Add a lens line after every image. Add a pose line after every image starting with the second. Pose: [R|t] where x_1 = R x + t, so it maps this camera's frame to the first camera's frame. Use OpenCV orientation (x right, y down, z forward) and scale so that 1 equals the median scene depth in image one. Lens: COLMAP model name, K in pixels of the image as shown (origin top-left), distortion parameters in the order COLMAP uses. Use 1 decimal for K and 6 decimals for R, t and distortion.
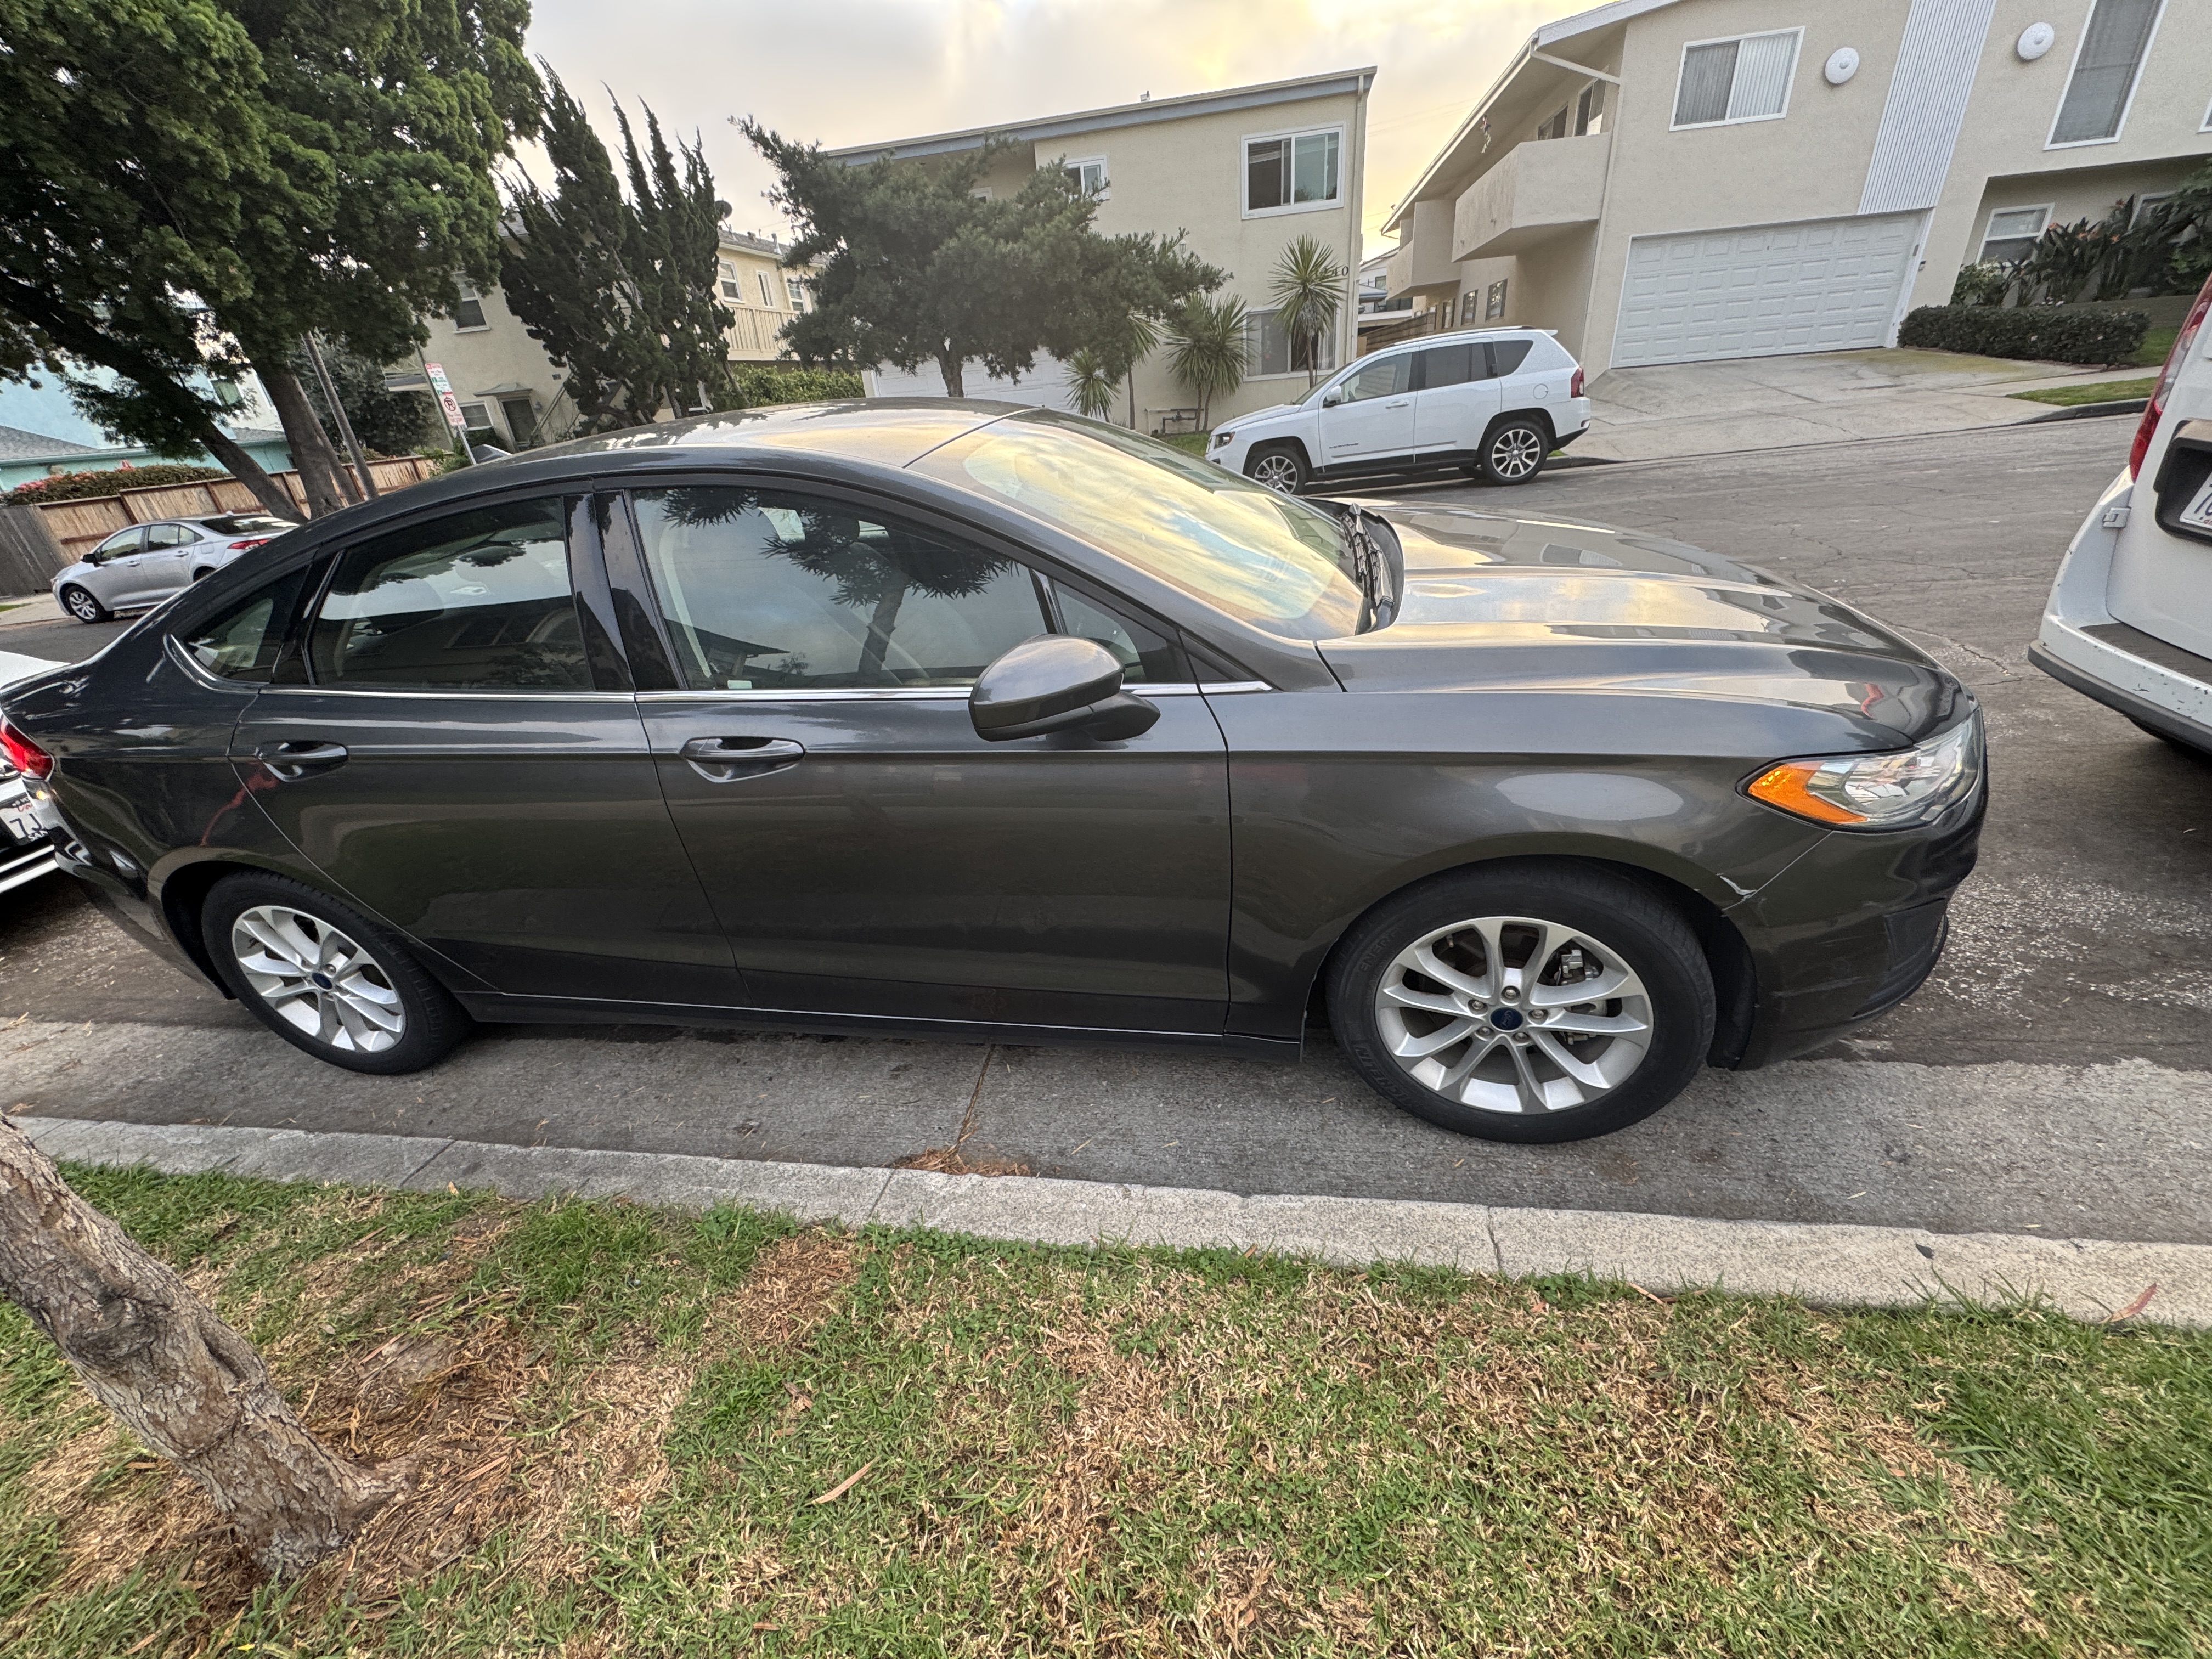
lens RADIAL K [[878.6, 0, 1106.0], [0, 878.6, 829.5], [0, 0, 1]] dist [-0.001801, -0.000294]
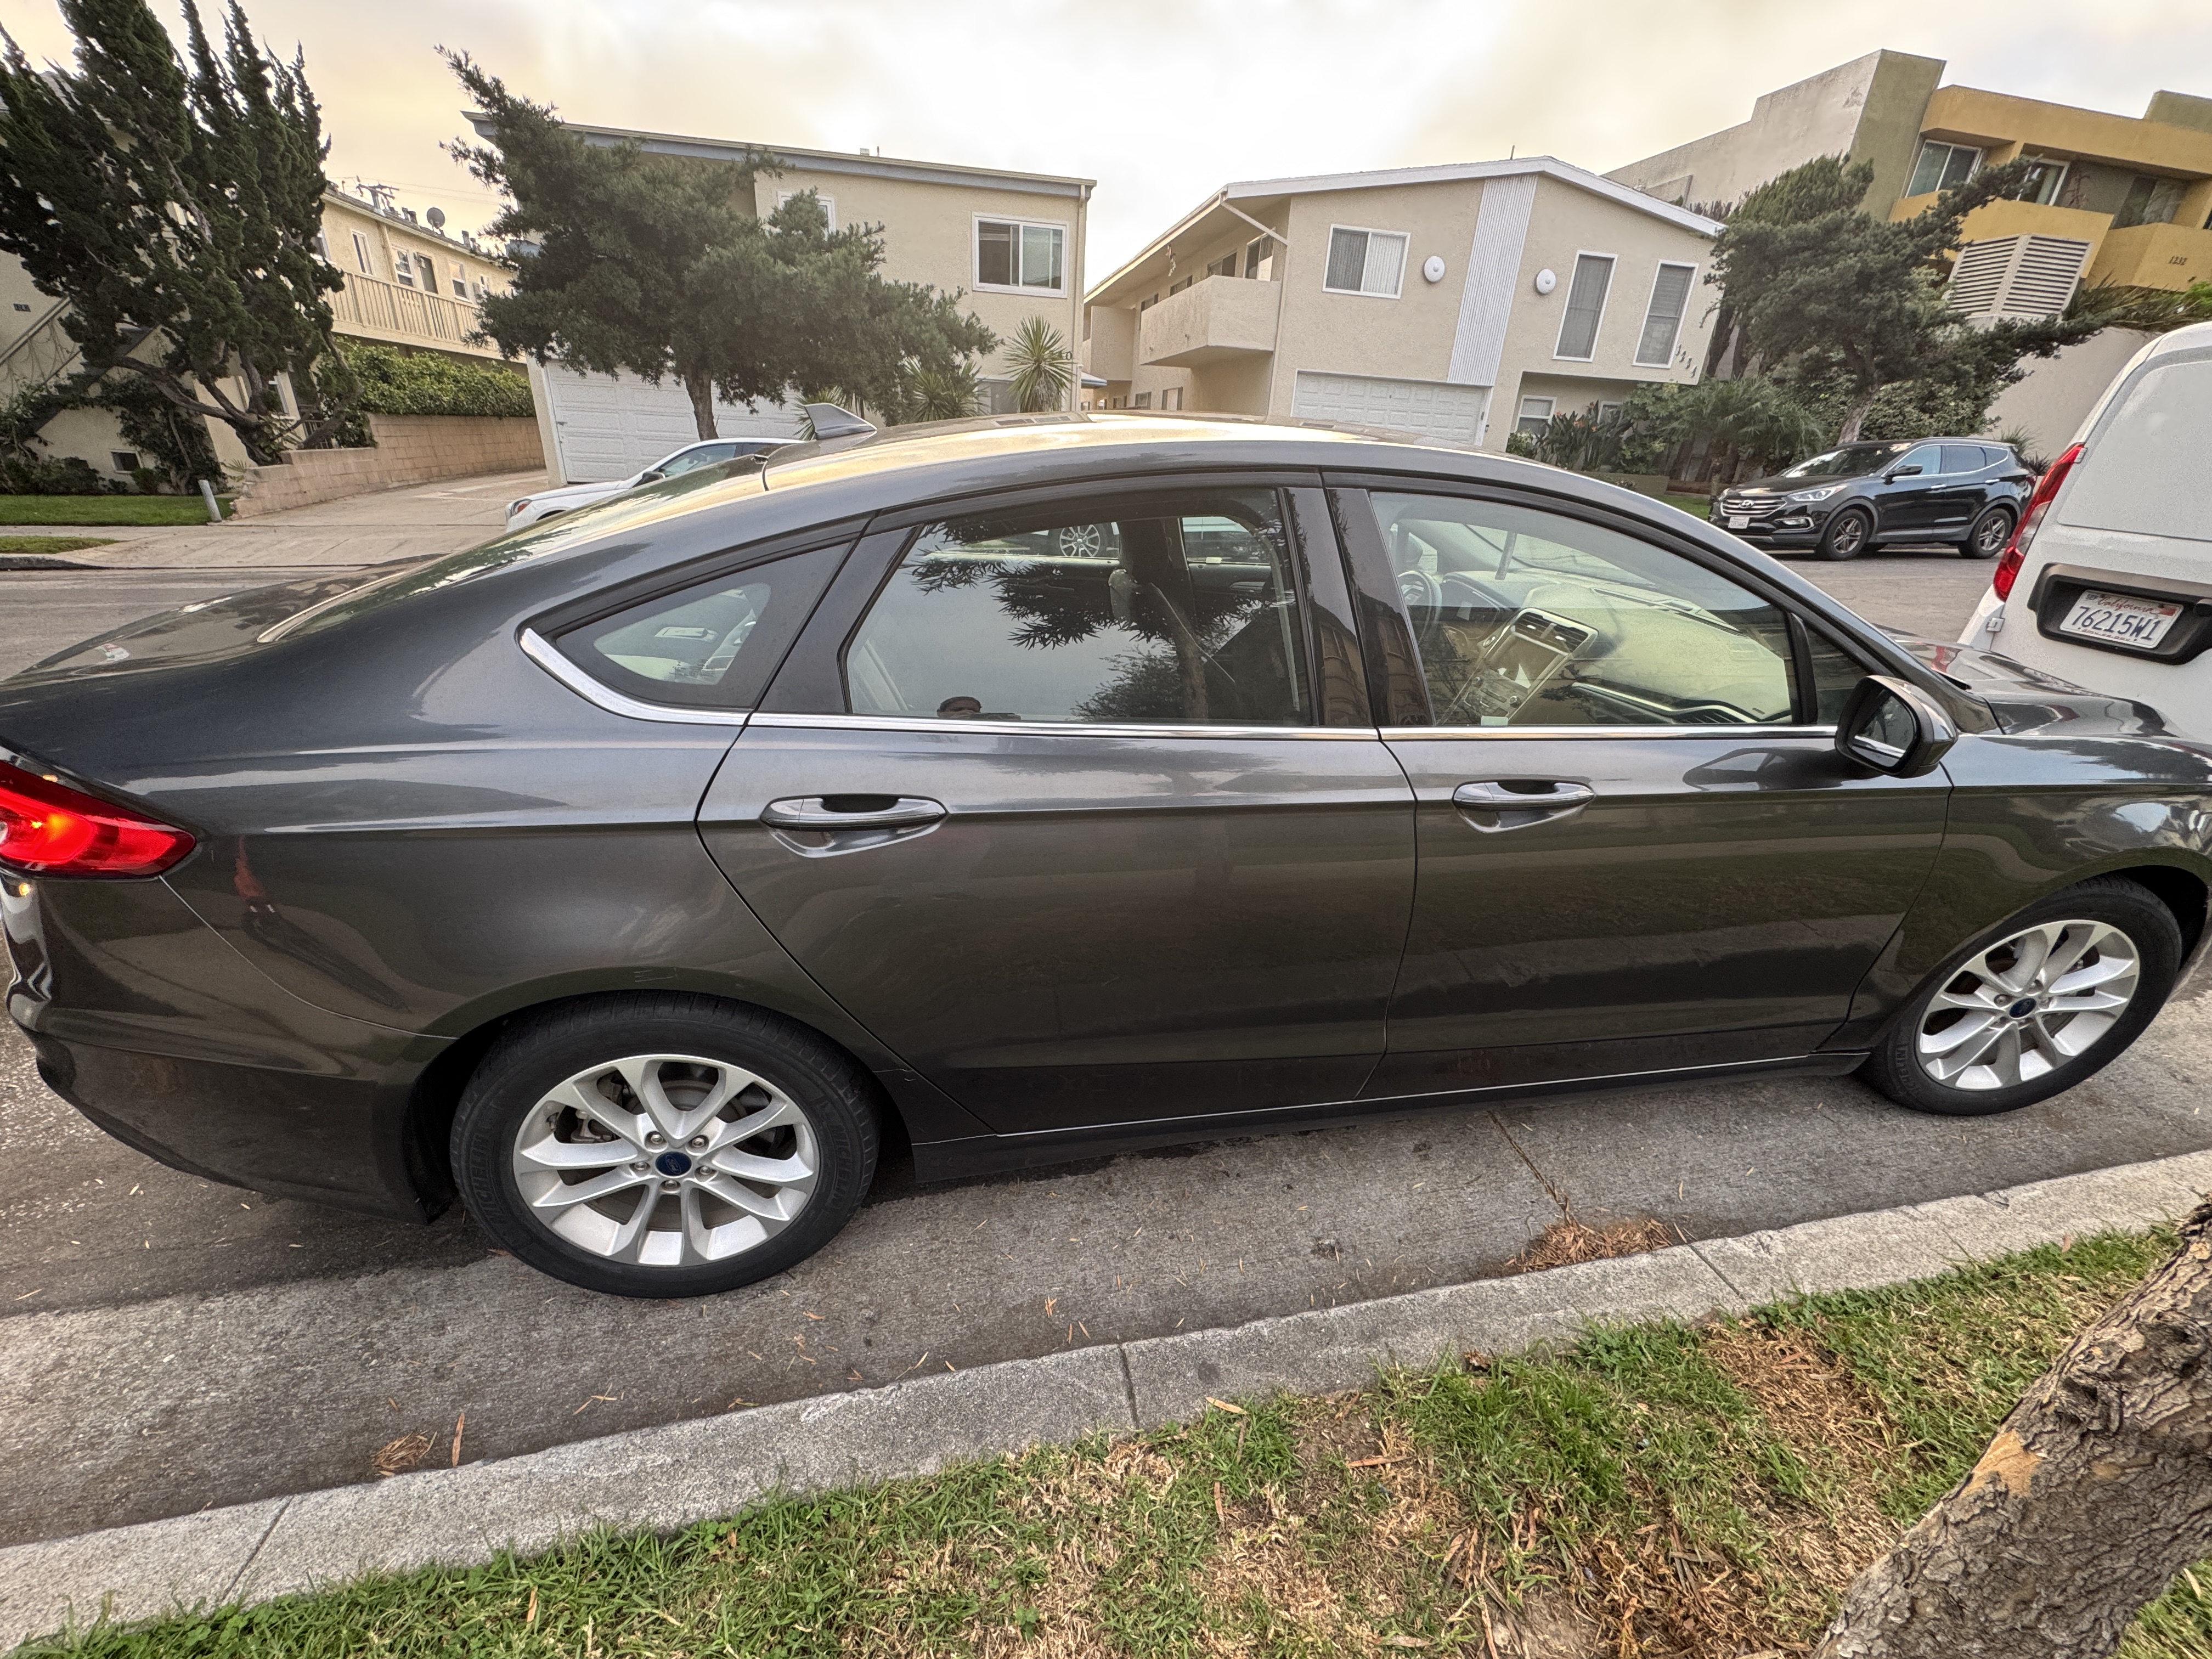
lens RADIAL K [[878.6, 0, 1106.0], [0, 878.6, 829.5], [0, 0, 1]] dist [-0.001801, -0.000294]
pose [[0.924225, -0.030669, 0.380614, -0.125969], [0.054252, 0.997204, -0.051385, -0.003757], [-0.377974, 0.068140, 0.923305, 0.038740]]
